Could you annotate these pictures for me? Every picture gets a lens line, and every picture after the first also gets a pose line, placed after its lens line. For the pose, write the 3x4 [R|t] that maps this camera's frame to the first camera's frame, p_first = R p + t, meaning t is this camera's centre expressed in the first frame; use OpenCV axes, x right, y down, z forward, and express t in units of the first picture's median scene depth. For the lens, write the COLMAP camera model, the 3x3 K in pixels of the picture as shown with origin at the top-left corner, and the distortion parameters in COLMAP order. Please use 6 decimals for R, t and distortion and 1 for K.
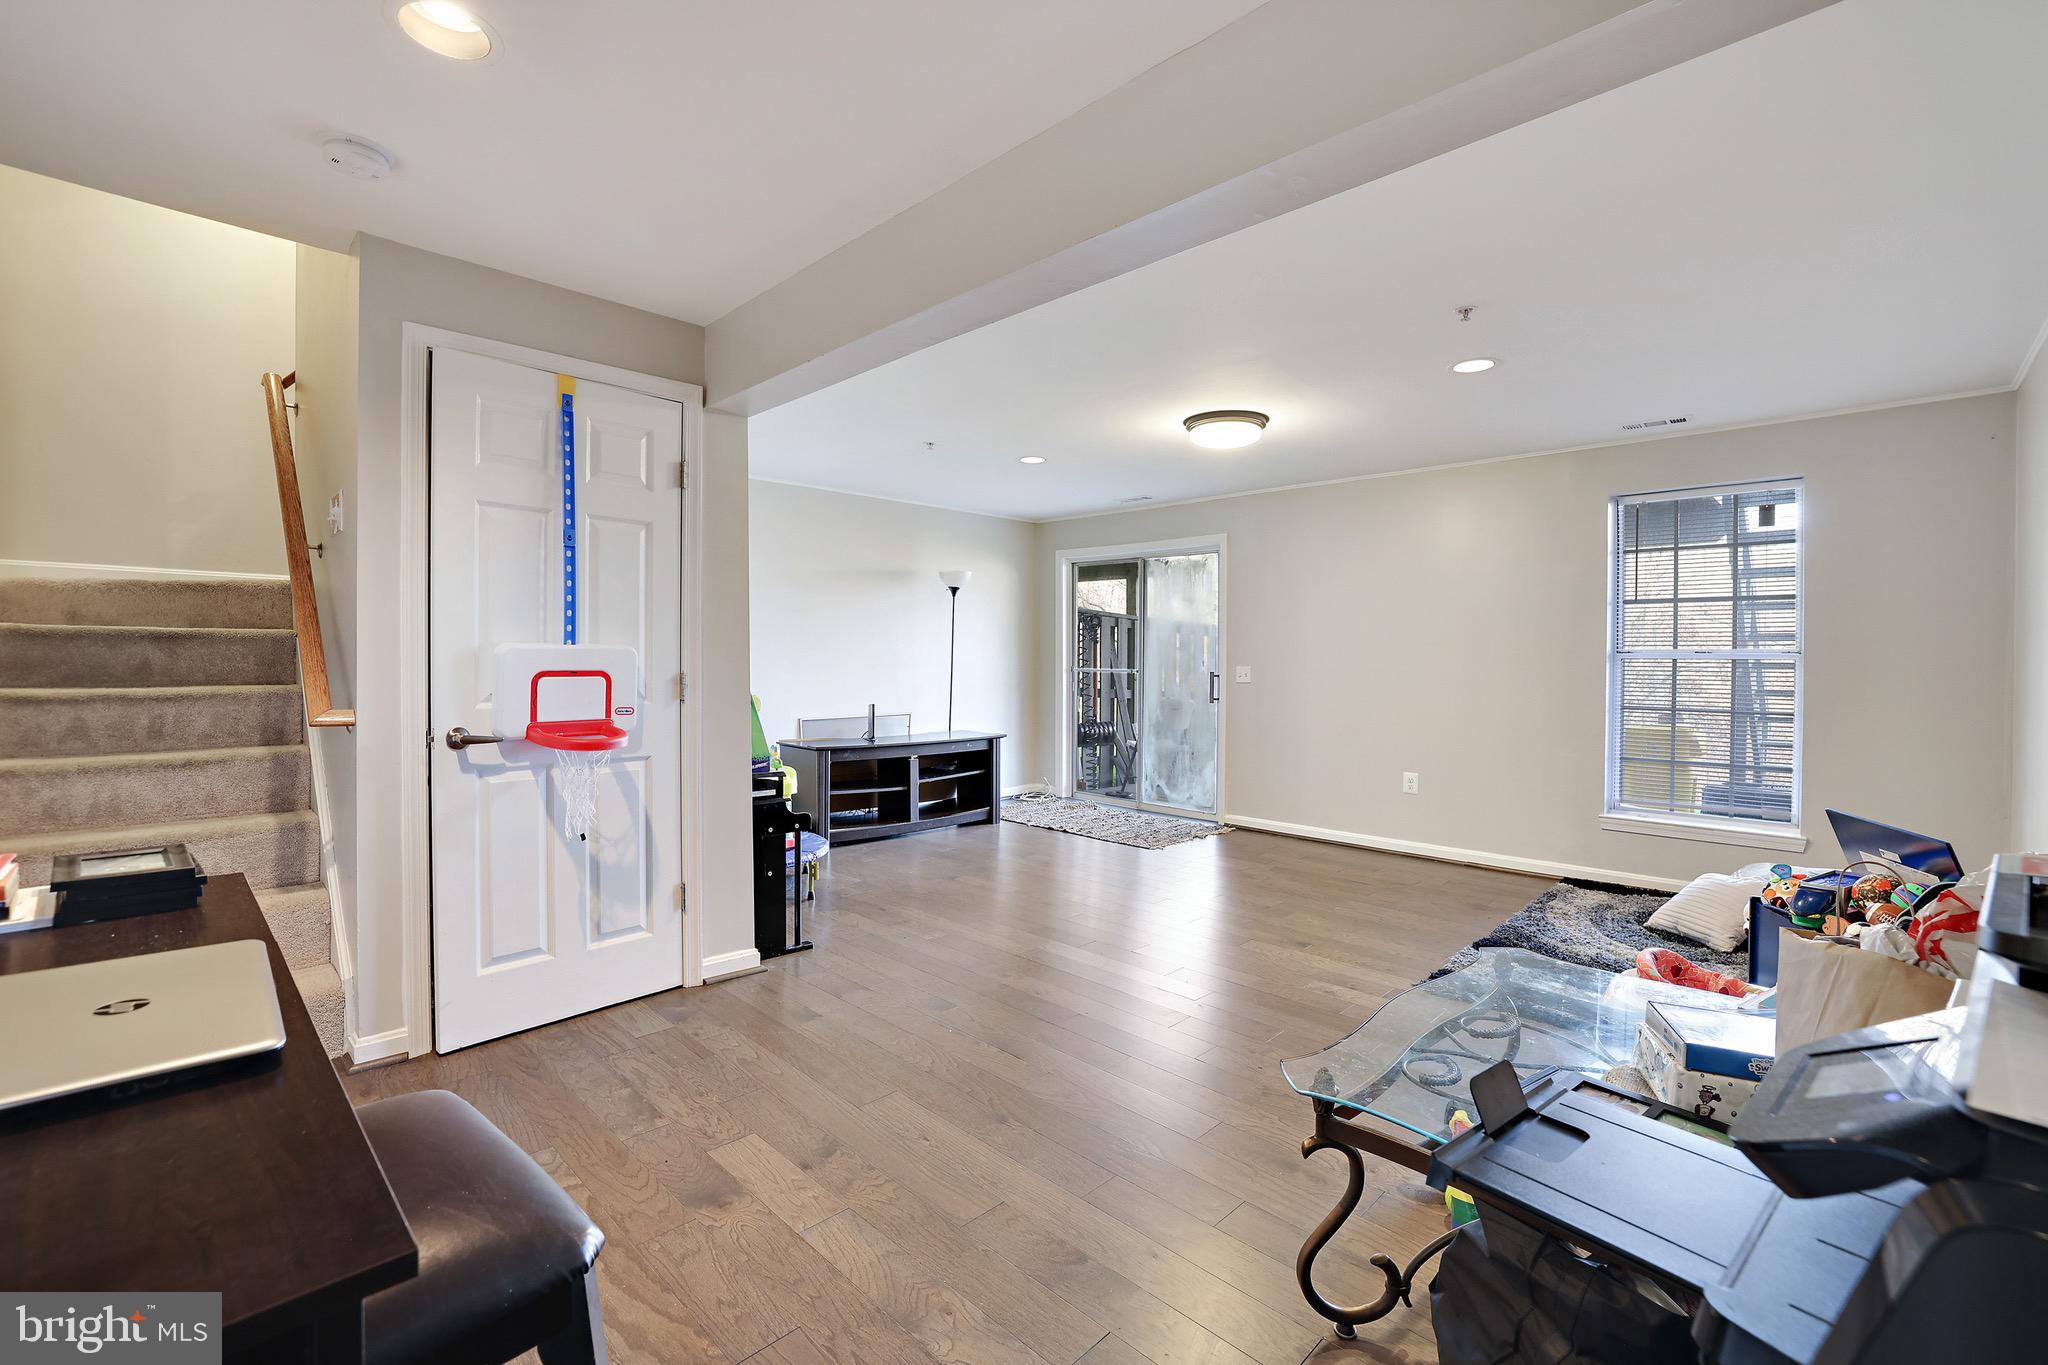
lens RADIAL K [[891.8, 0, 1011.6], [0, 891.8, 652.5], [0, 0, 1]] dist [-0.034195, 0.000927]
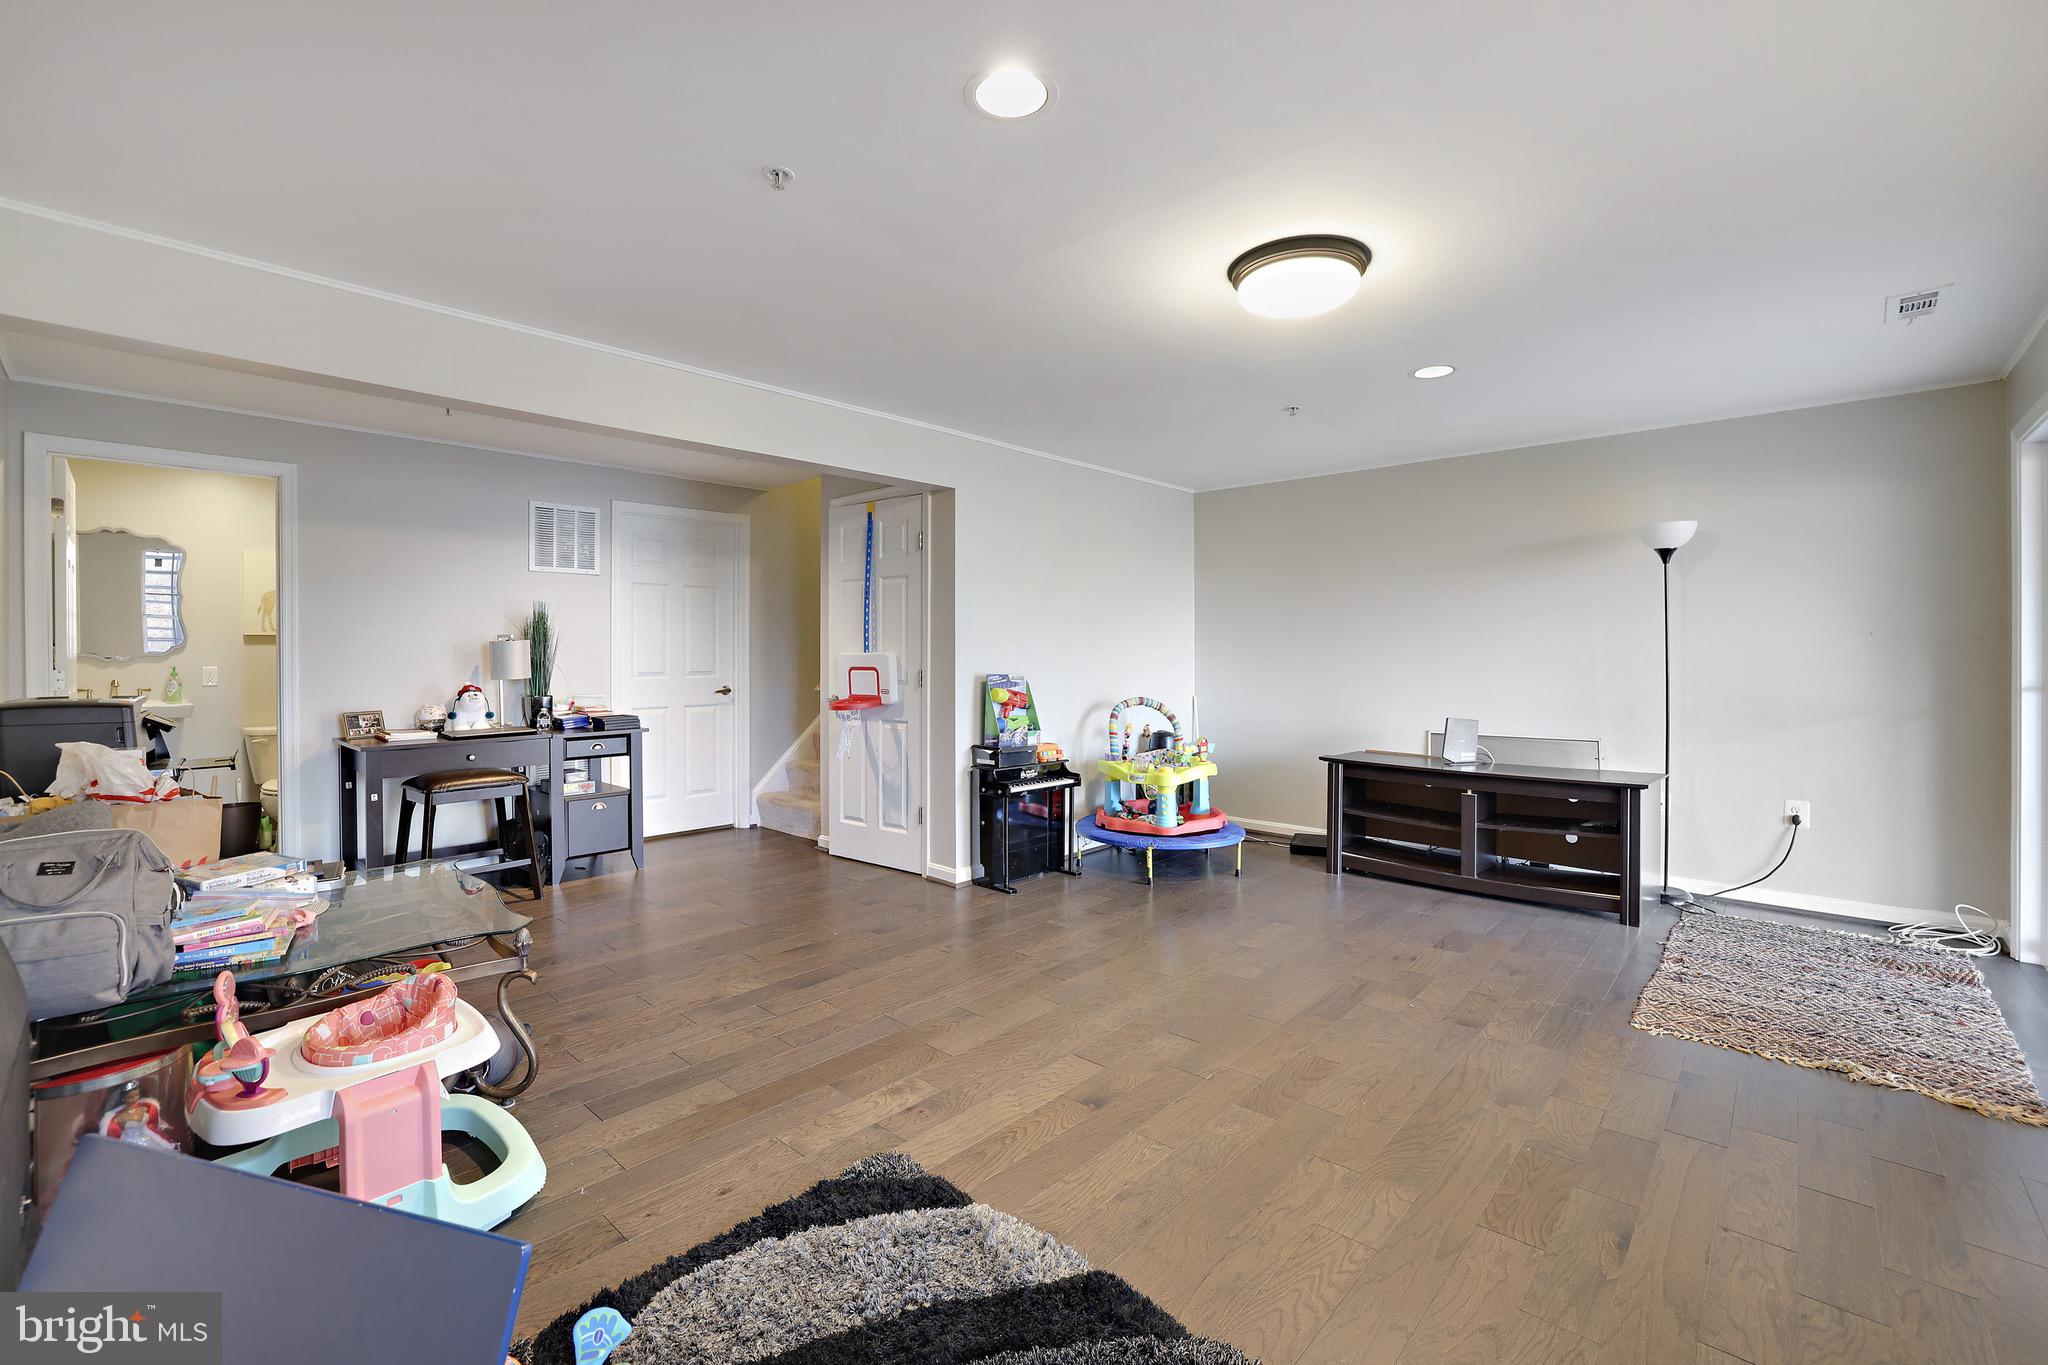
lens RADIAL K [[891.8, 0, 1011.6], [0, 891.8, 652.5], [0, 0, 1]] dist [-0.034195, 0.000927]
pose [[0.033414, -0.005258, -0.999428, 1.178738], [0.006311, 0.999967, -0.005050, 0.001738], [0.999422, -0.006139, 0.033447, 1.107661]]
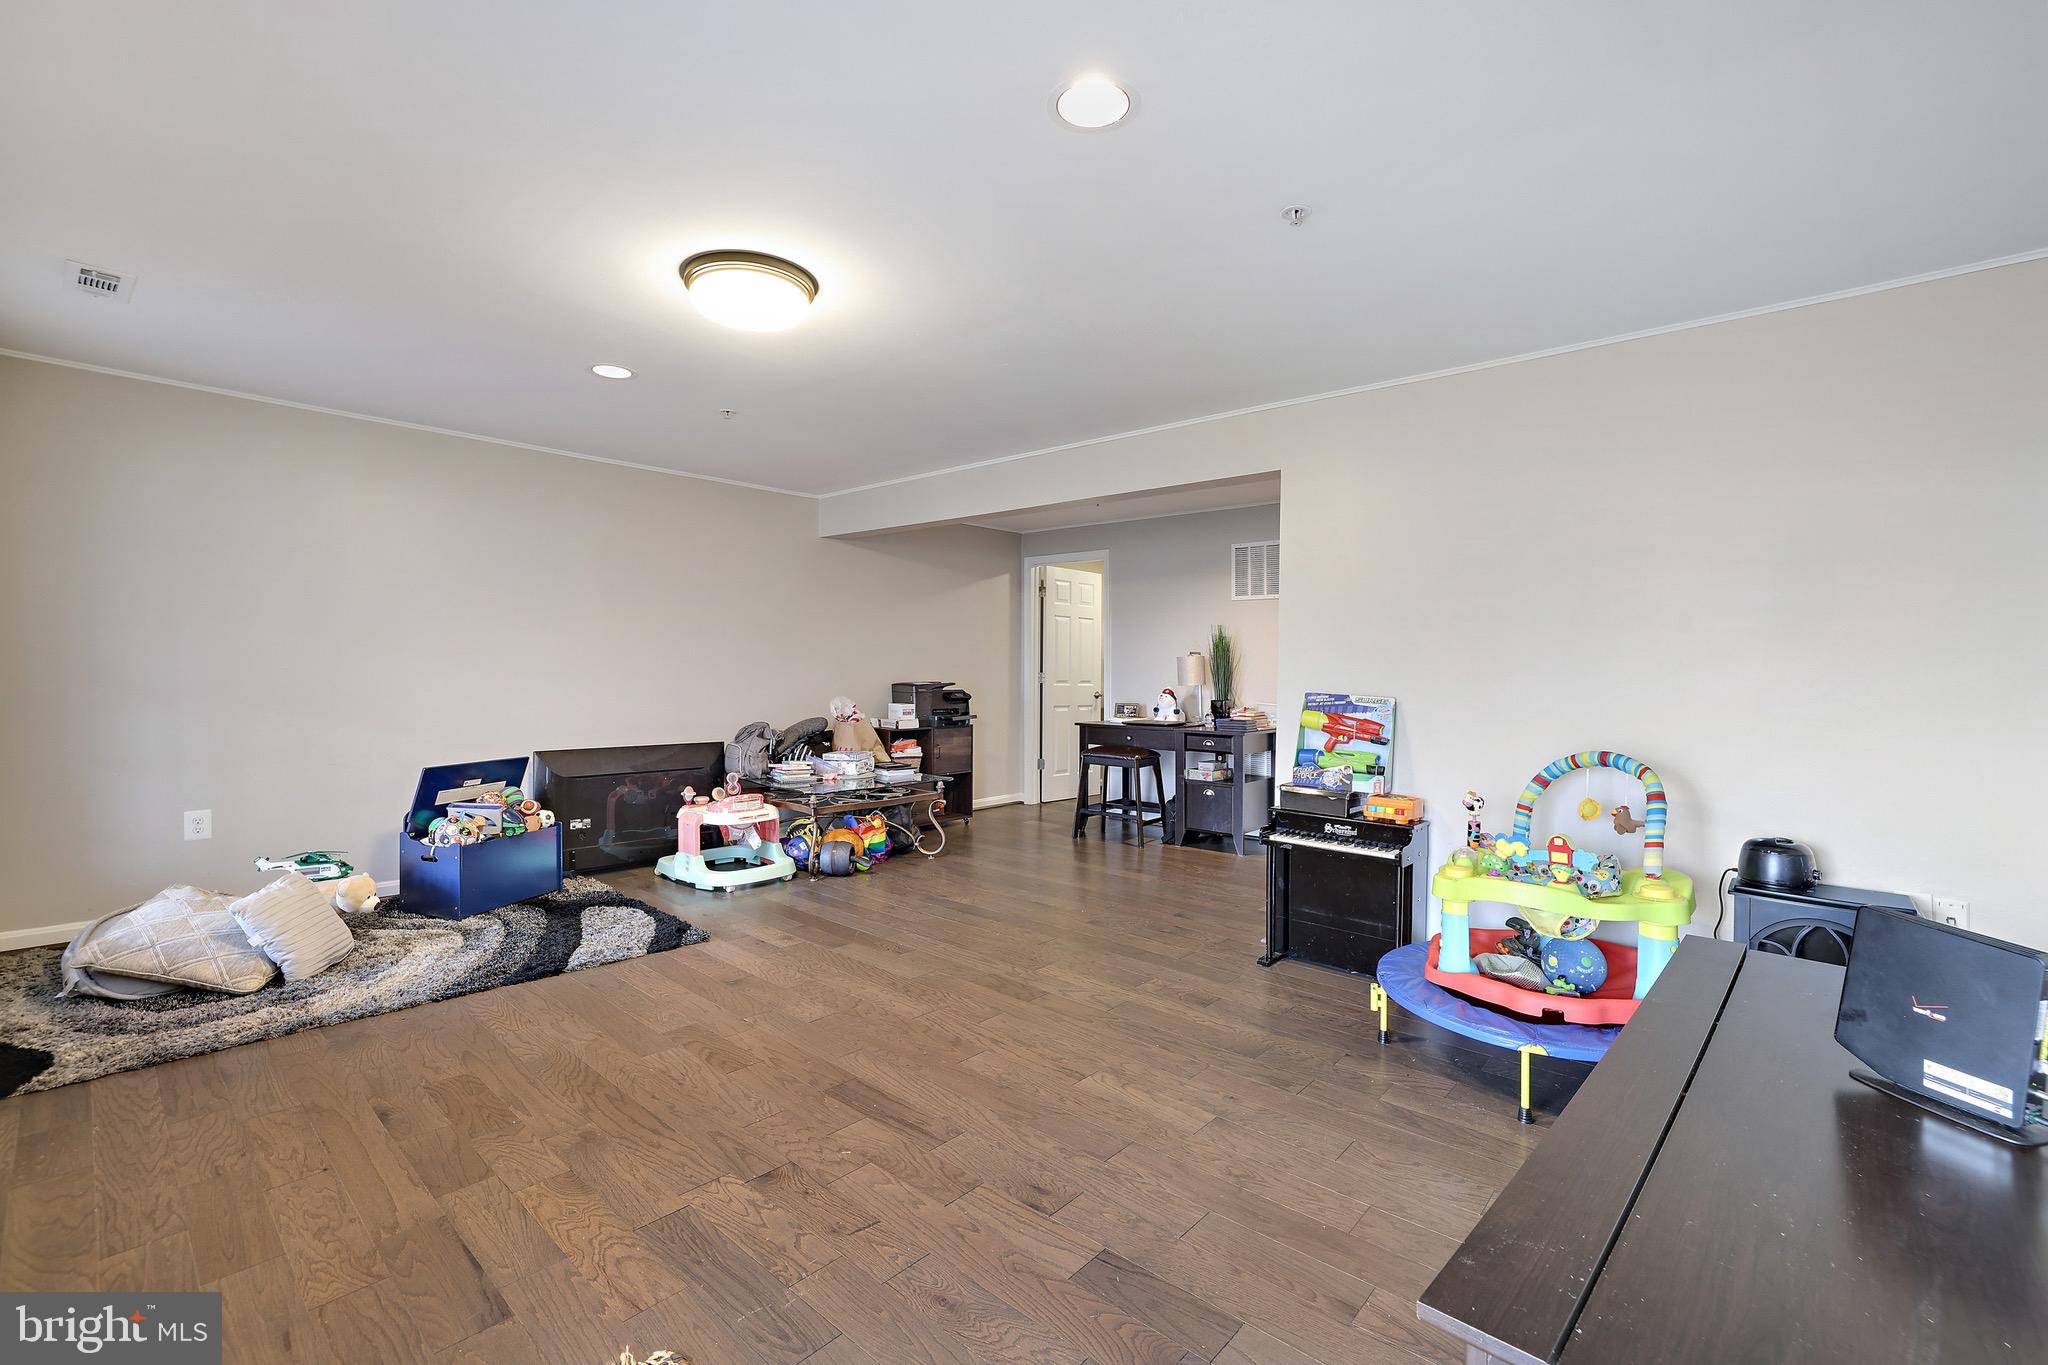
lens RADIAL K [[891.8, 0, 1011.6], [0, 891.8, 652.5], [0, 0, 1]] dist [-0.034195, 0.000927]
pose [[-0.999516, -0.016679, -0.026254, 0.089368], [-0.016137, 0.999655, -0.020714, 0.008221], [0.026590, -0.020281, -0.999441, 2.311847]]
